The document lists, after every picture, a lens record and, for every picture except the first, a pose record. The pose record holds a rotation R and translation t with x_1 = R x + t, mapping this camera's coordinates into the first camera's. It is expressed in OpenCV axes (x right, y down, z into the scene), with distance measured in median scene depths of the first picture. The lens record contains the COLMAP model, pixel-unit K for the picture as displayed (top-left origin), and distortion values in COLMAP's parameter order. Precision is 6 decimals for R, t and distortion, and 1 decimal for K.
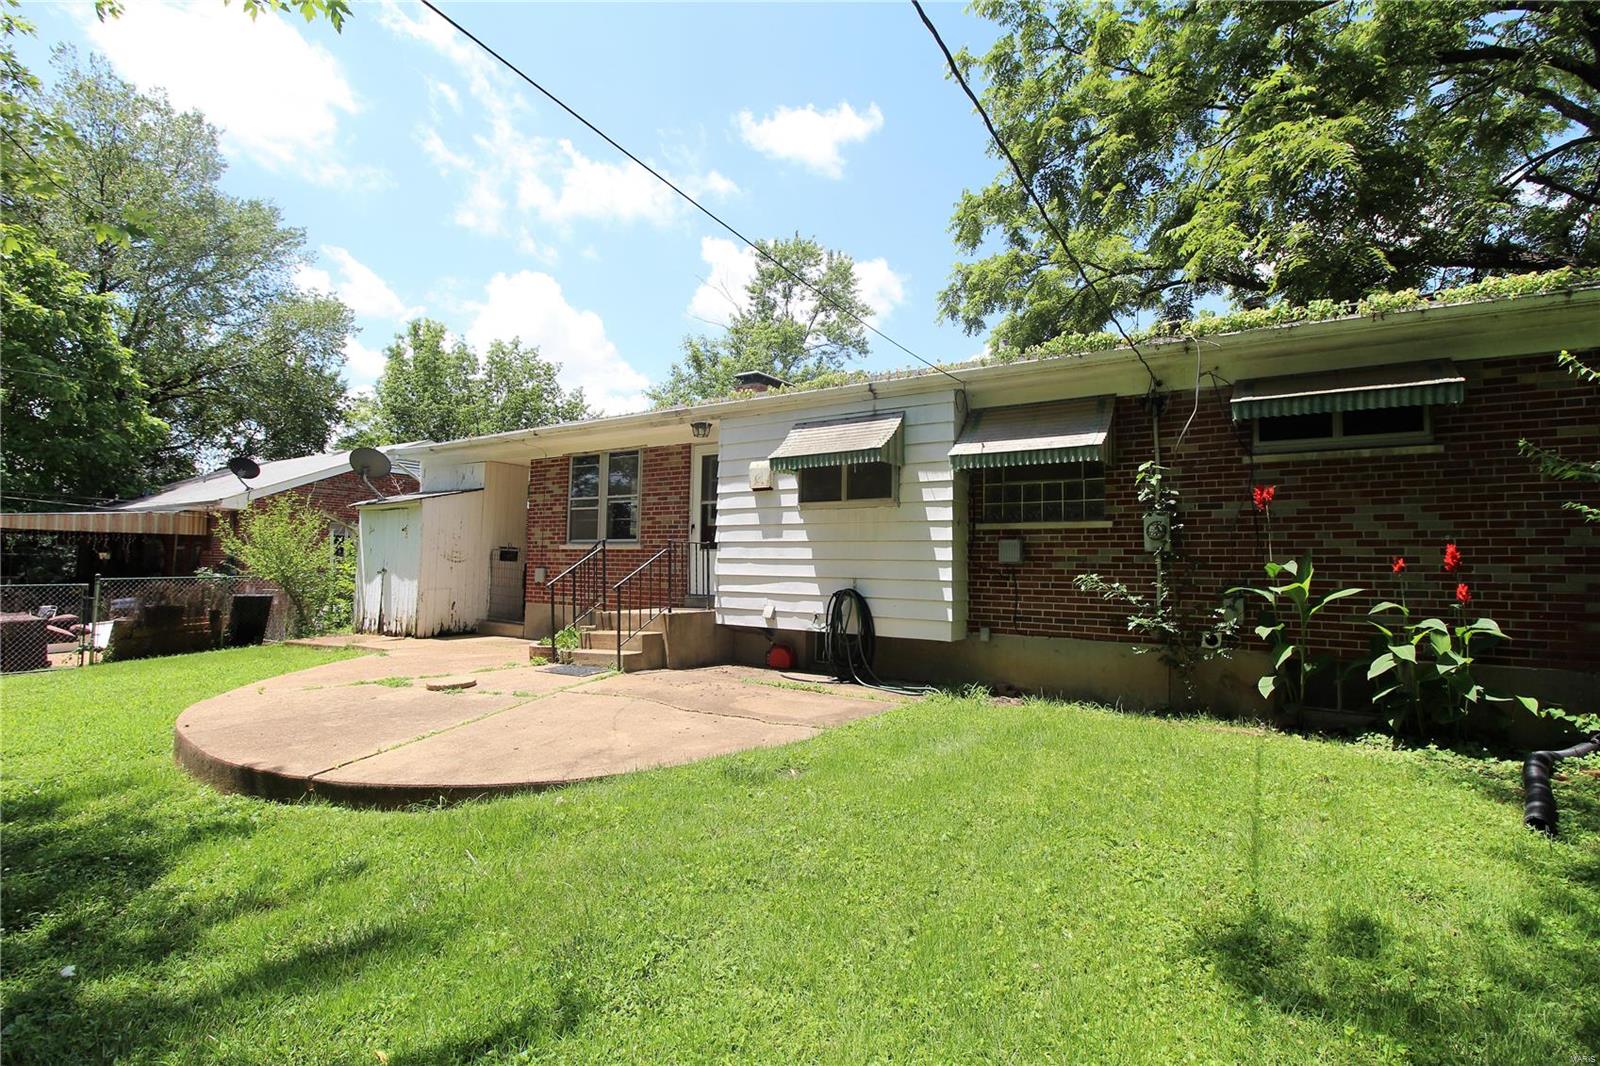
lens RADIAL K [[740.6, 0, 799.9], [0, 740.6, 525.8], [0, 0, 1]] dist [-0.006883, -0.008073]
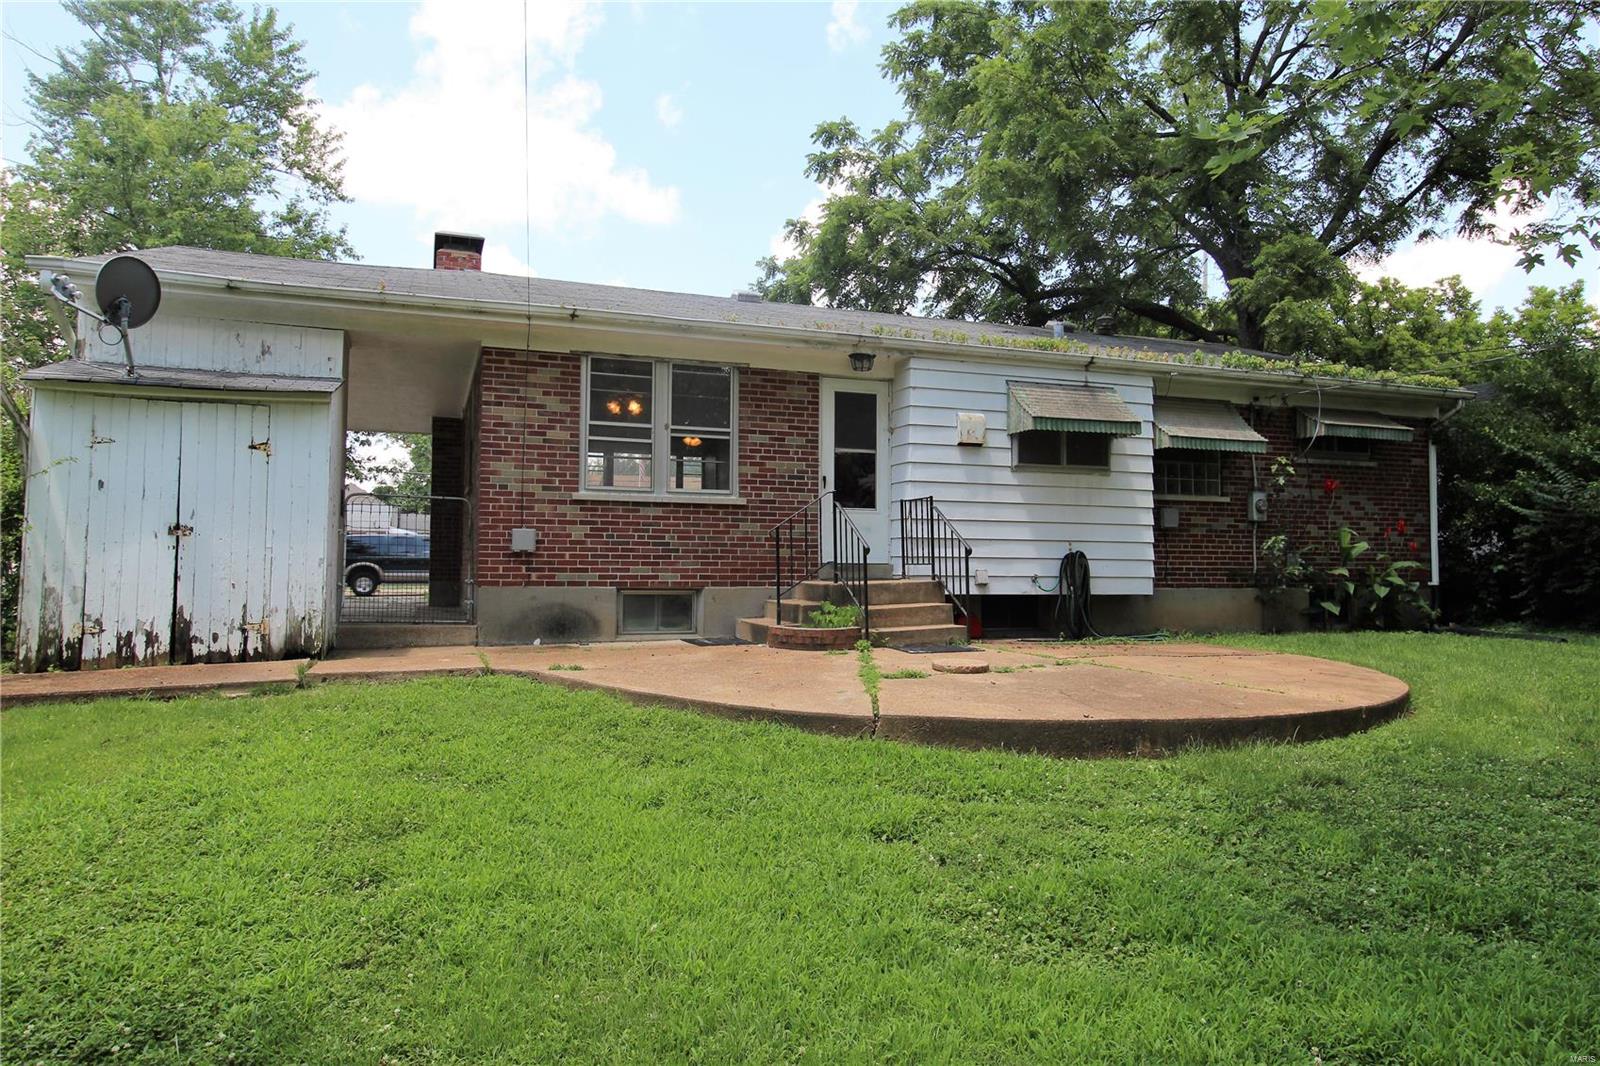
lens RADIAL K [[1066.0, 0, 805.8], [0, 1066.0, 528.5], [0, 0, 1]] dist [0.009497, -0.001606]
pose [[0.587041, 0.021898, 0.809261, -1.385268], [-0.041795, 0.999121, 0.003282, 0.066109], [-0.808478, -0.035750, 0.587440, 0.432338]]
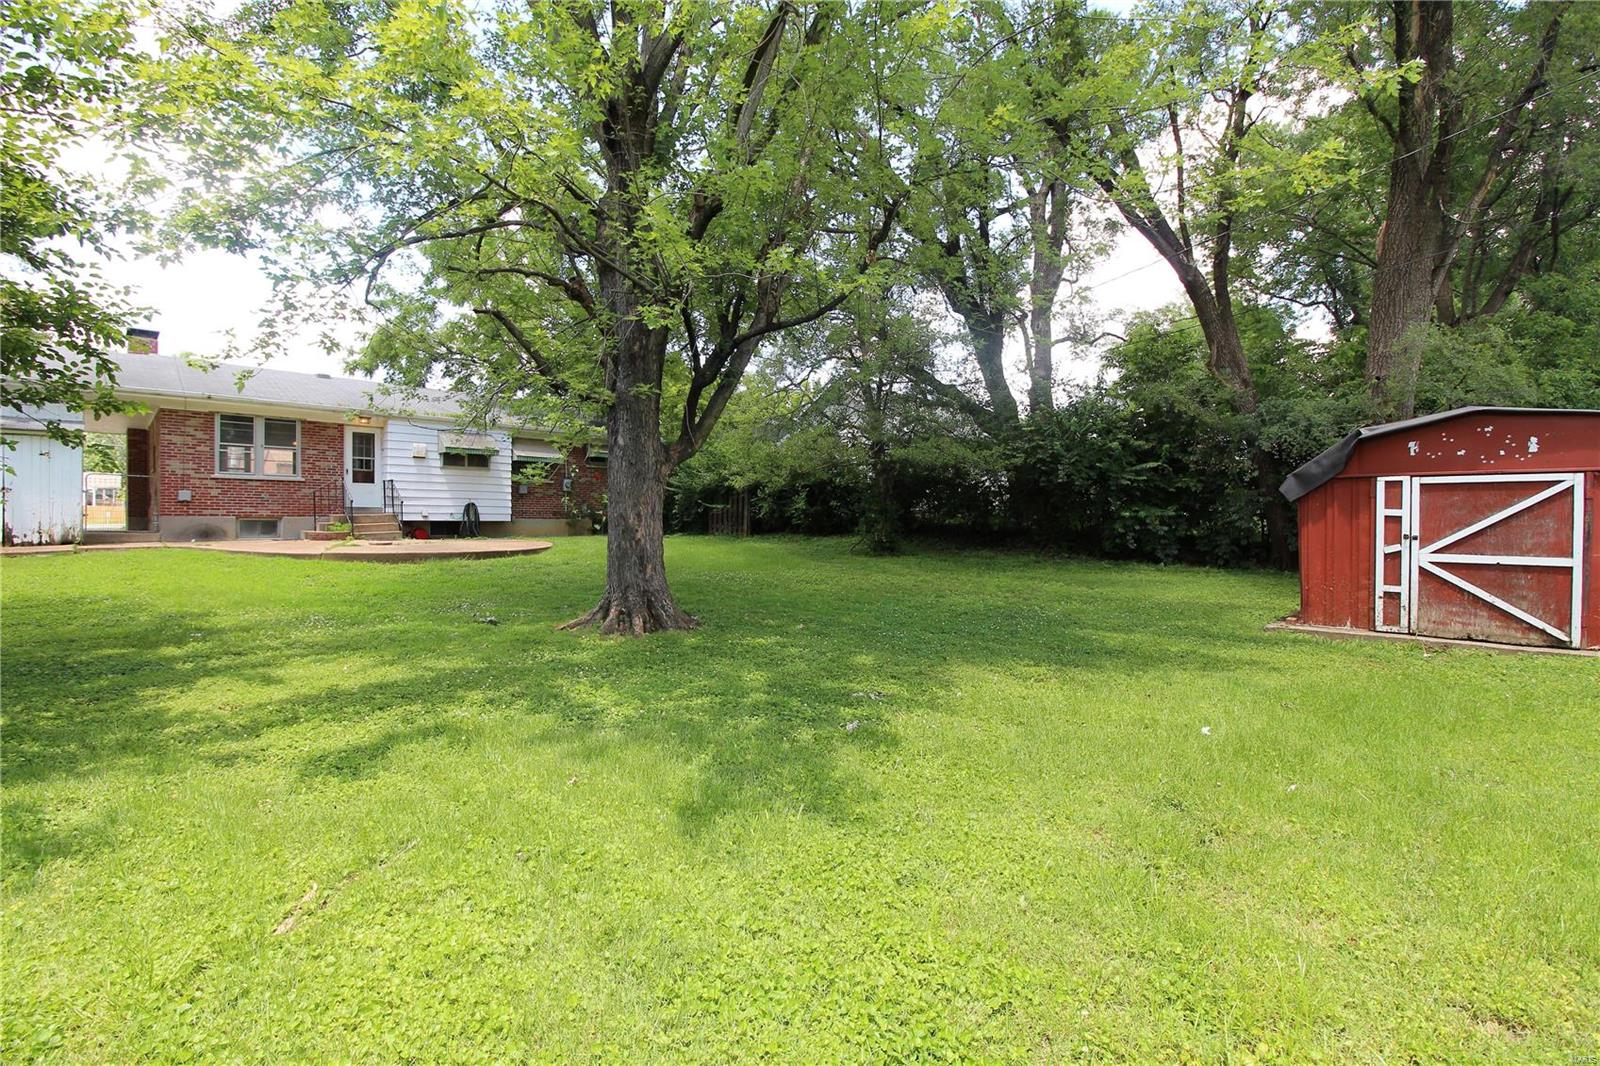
lens RADIAL K [[740.6, 0, 802.8], [0, 740.6, 530.8], [0, 0, 1]] dist [-0.006883, -0.008073]
pose [[0.203930, -0.024956, 0.978667, -2.173137], [-0.054484, 0.997836, 0.036798, 0.028508], [-0.977468, -0.060826, 0.202129, -0.610653]]
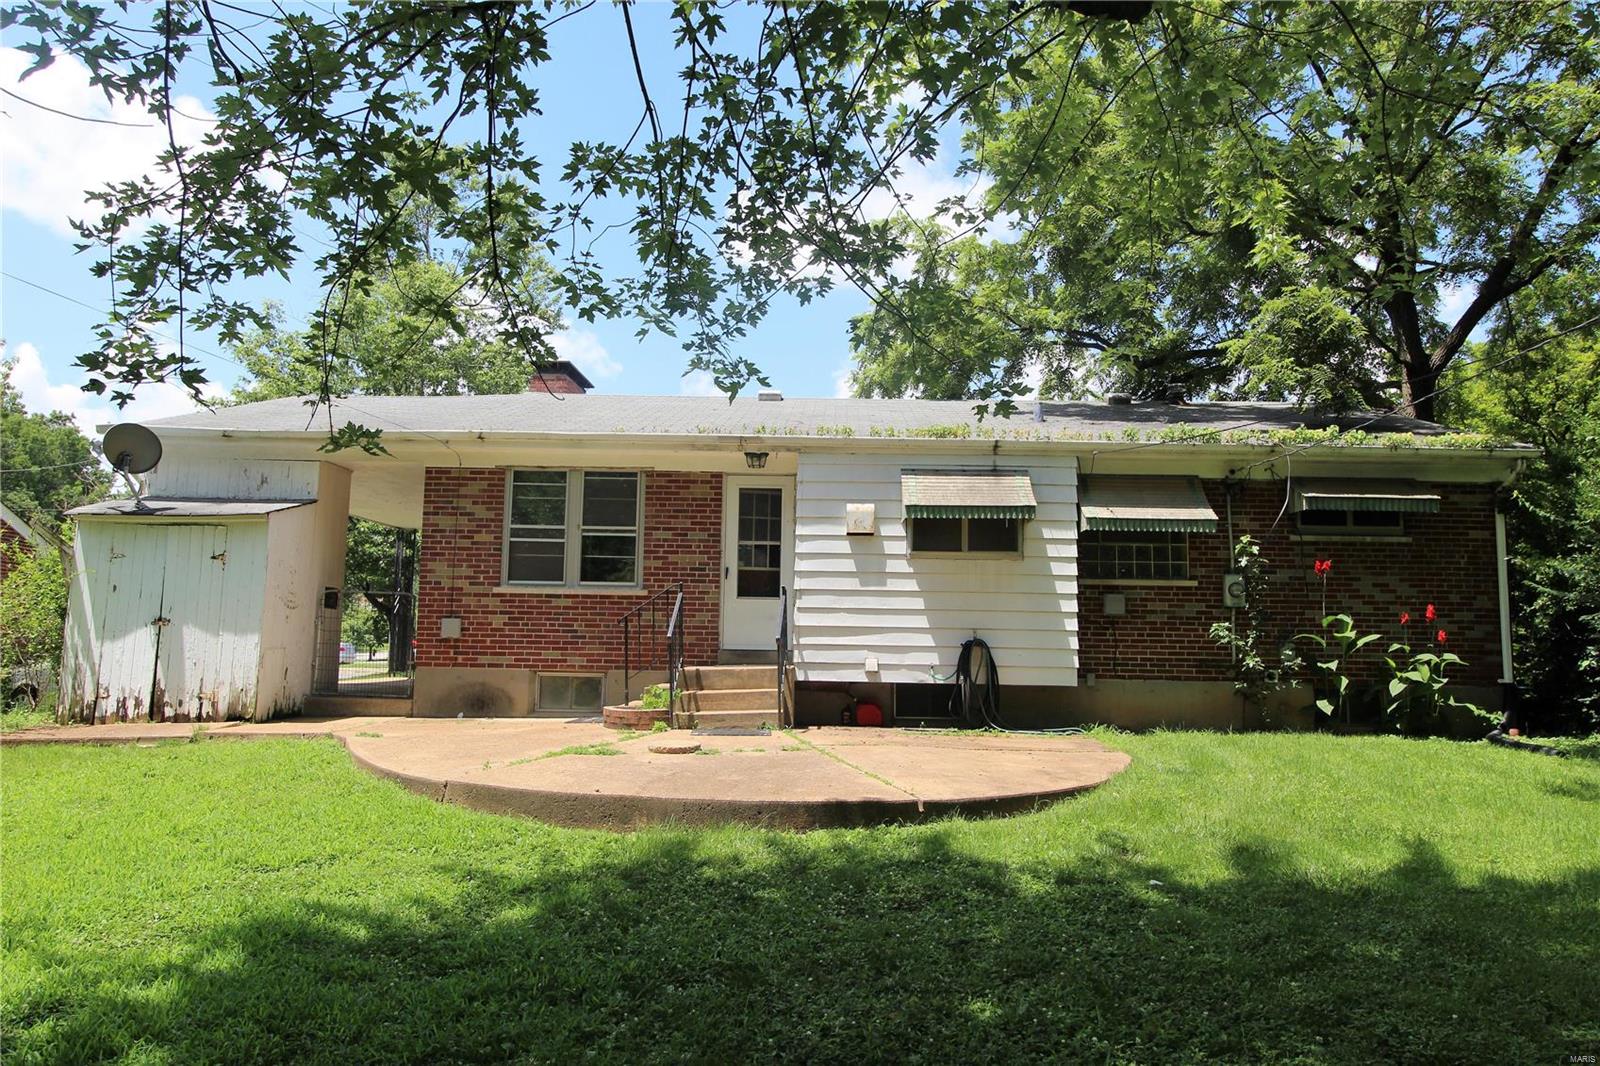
lens RADIAL K [[1135.5, 0, 799.6], [0, 1135.5, 530.1], [0, 0, 1]] dist [0.009250, 0.006021]
pose [[0.839861, 0.054665, 0.540042, -0.999261], [-0.033728, 0.998249, -0.048593, 0.020201], [-0.541752, 0.022597, 0.840234, -0.185250]]
